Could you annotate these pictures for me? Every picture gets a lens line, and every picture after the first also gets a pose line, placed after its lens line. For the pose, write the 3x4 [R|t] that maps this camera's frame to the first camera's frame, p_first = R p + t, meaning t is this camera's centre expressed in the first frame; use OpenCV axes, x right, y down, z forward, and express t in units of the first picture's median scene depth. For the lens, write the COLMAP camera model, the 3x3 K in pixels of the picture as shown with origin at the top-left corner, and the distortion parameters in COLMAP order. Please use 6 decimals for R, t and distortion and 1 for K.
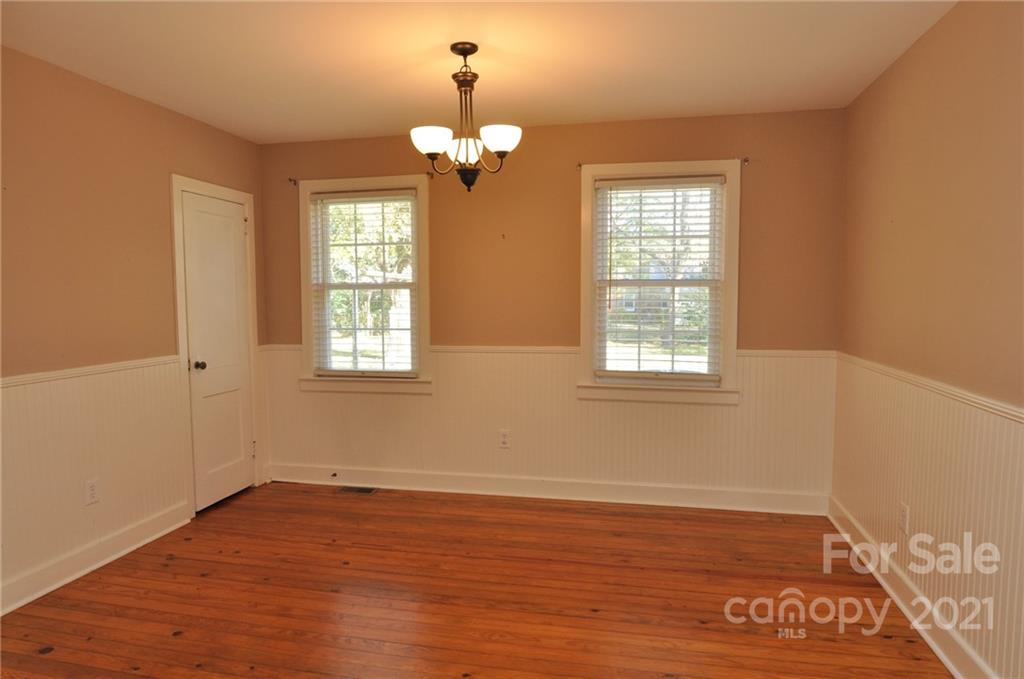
lens RADIAL K [[619.9, 0, 511.4], [0, 619.9, 342.1], [0, 0, 1]] dist [-0.011013, -0.007309]
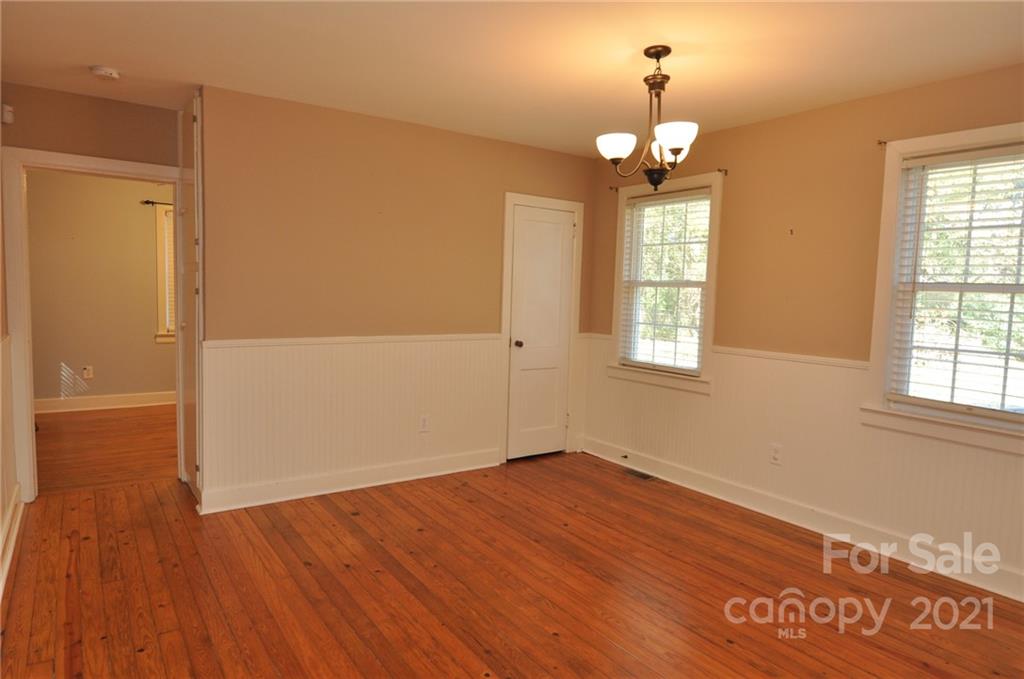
lens RADIAL K [[619.9, 0, 512.5], [0, 619.9, 343.9], [0, 0, 1]] dist [-0.011013, -0.007309]
pose [[0.730681, 0.087038, -0.677148, 0.341142], [-0.084638, 0.995737, 0.036659, -0.007086], [0.677452, 0.030526, 0.734933, 0.070446]]
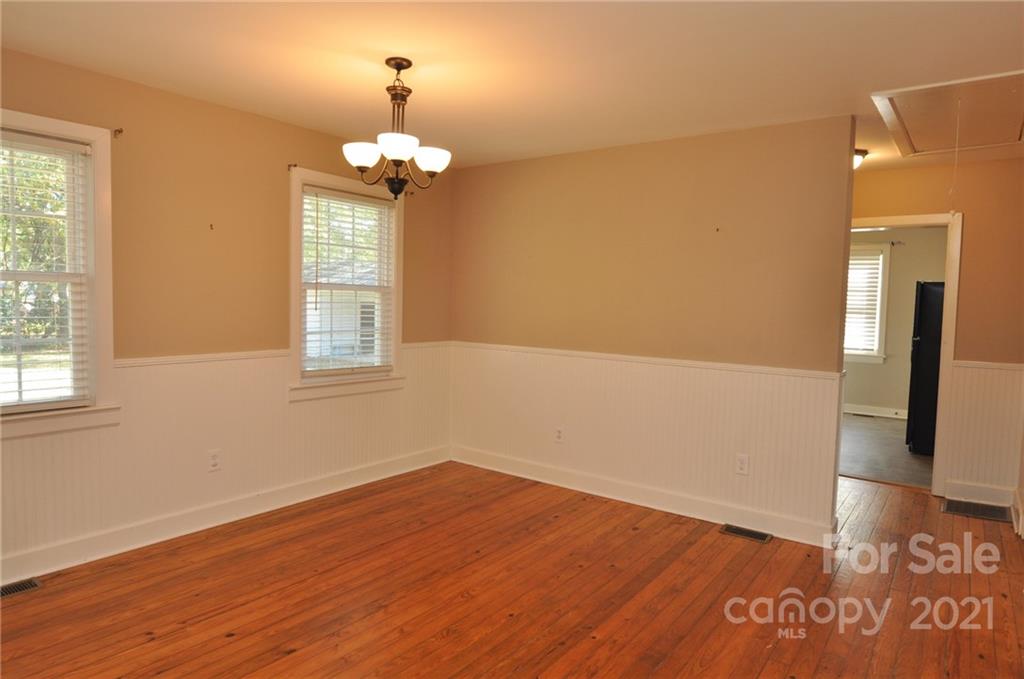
lens RADIAL K [[619.9, 0, 515.3], [0, 619.9, 339.5], [0, 0, 1]] dist [-0.011013, -0.007309]
pose [[0.415770, -0.042292, 0.908486, -0.681525], [0.043852, 0.998689, 0.026423, -0.019027], [-0.908412, 0.028853, 0.417080, 0.279887]]
